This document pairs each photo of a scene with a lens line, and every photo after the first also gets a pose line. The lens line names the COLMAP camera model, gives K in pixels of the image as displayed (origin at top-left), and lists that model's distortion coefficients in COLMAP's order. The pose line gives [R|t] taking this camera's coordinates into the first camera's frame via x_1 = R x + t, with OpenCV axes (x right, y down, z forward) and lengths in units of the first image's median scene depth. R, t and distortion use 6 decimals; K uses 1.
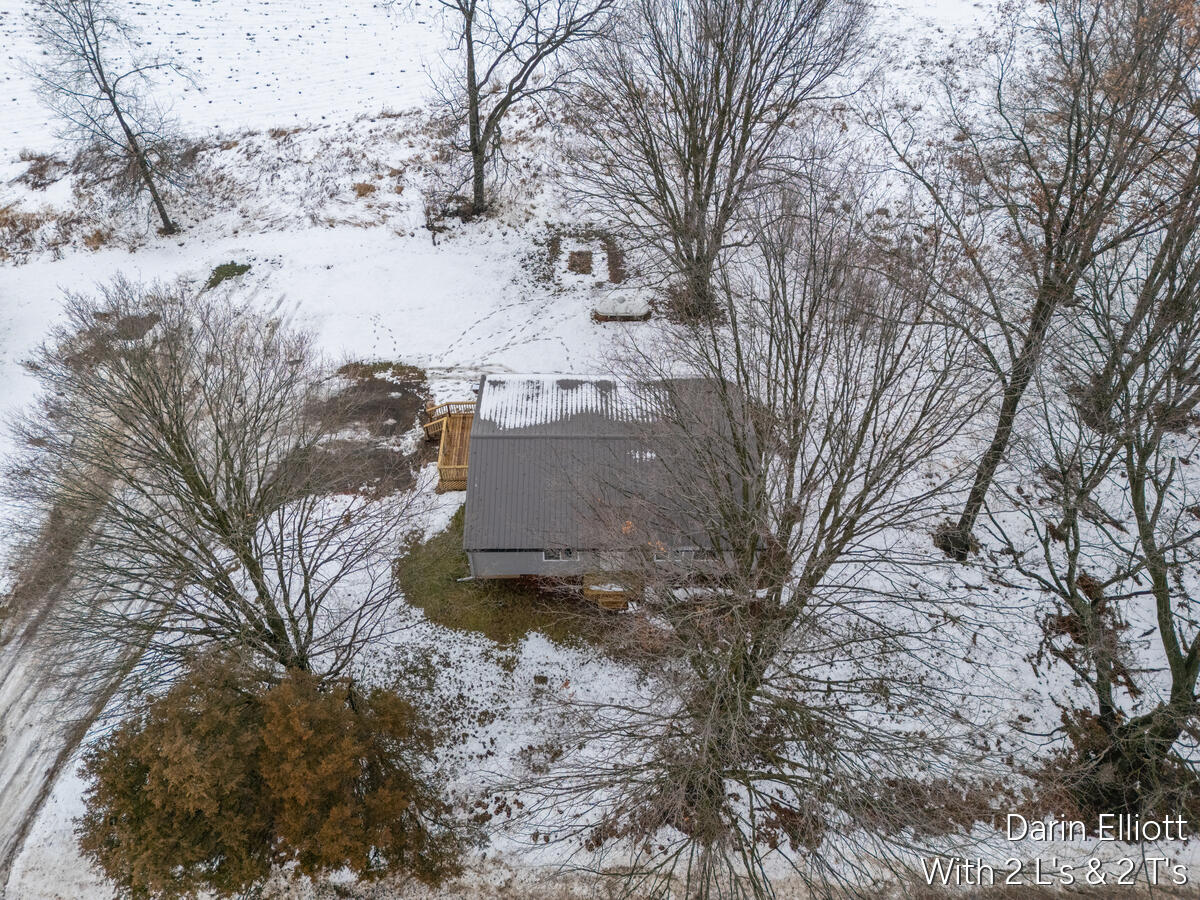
lens RADIAL K [[883.1, 0, 598.9], [0, 883.1, 445.2], [0, 0, 1]] dist [0.041526, -0.034948]
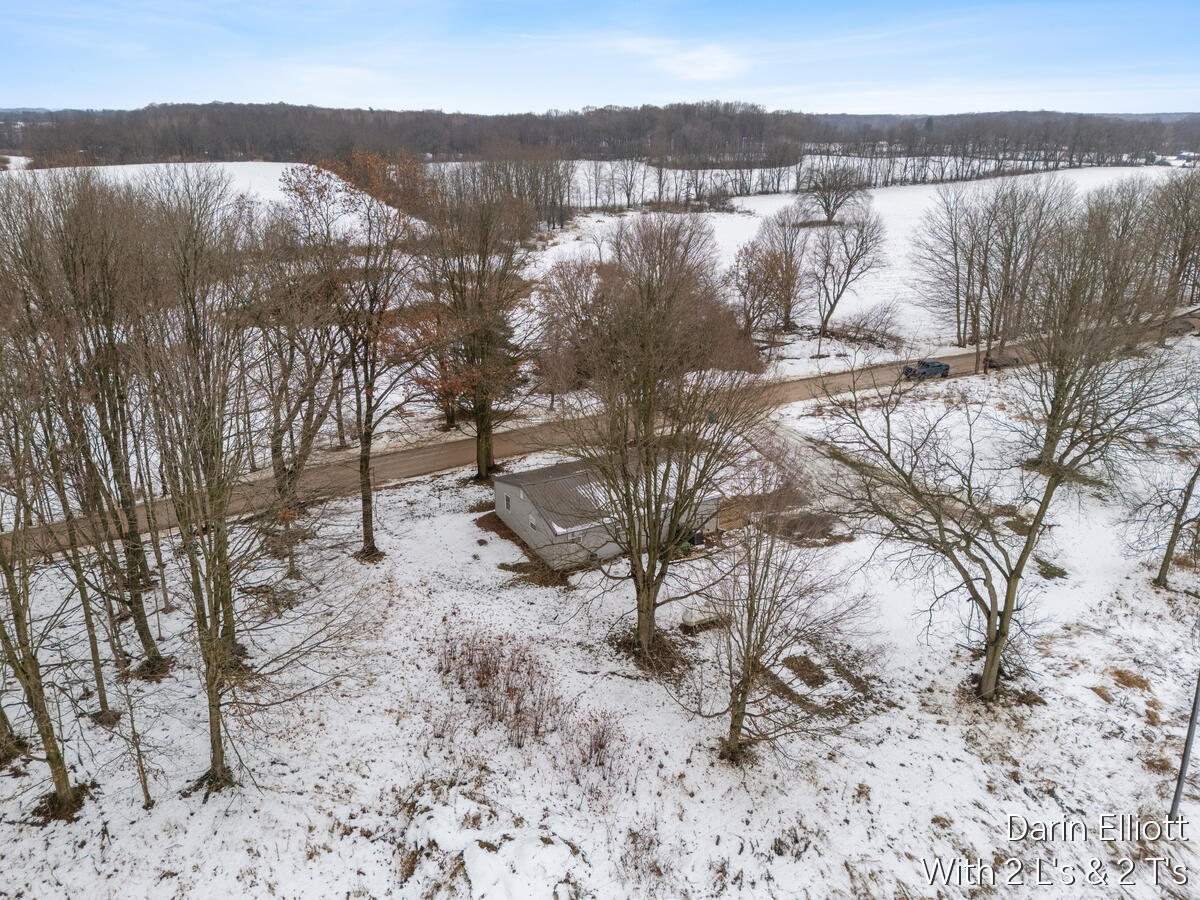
lens RADIAL K [[883.1, 0, 599.6], [0, 883.1, 445.7], [0, 0, 1]] dist [0.041526, -0.034948]
pose [[-0.878514, 0.149326, -0.453778, 0.521925], [-0.374002, 0.375986, 0.847795, -0.963000], [0.297212, 0.914514, -0.274461, 1.010111]]
